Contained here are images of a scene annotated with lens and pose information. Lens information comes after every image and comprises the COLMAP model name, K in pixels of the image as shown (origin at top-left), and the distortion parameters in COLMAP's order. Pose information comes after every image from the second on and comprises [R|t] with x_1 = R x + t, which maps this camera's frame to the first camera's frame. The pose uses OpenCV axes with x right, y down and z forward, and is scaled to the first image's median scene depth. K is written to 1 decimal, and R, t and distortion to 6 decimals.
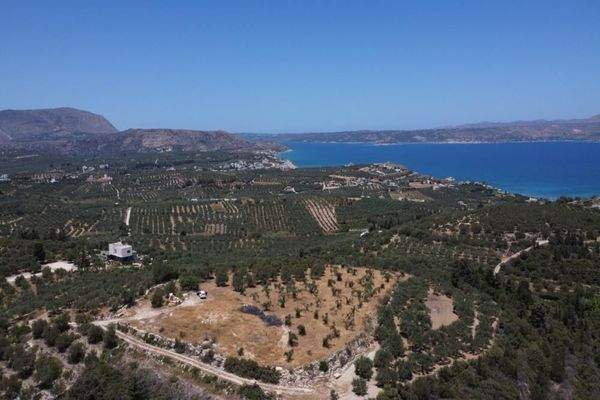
lens RADIAL K [[453.3, 0, 303.1], [0, 453.3, 179.5], [0, 0, 1]] dist [0.004208, -0.008332]
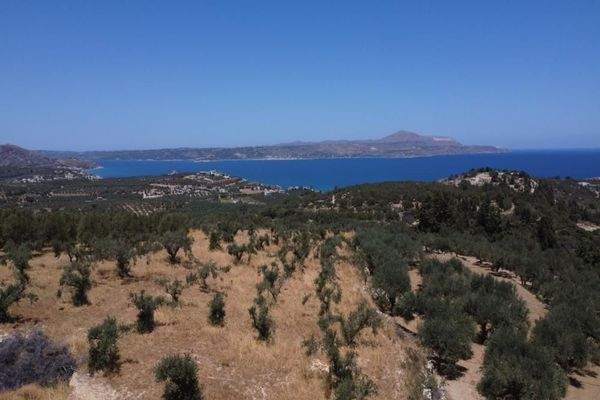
lens RADIAL K [[452.3, 0, 303.2], [0, 452.3, 190.3], [0, 0, 1]] dist [0.001024, -0.002404]
pose [[0.923817, -0.029371, 0.381705, -0.004471], [0.036741, 0.999252, -0.012032, 0.043029], [-0.381066, 0.025139, 0.924206, 0.135485]]
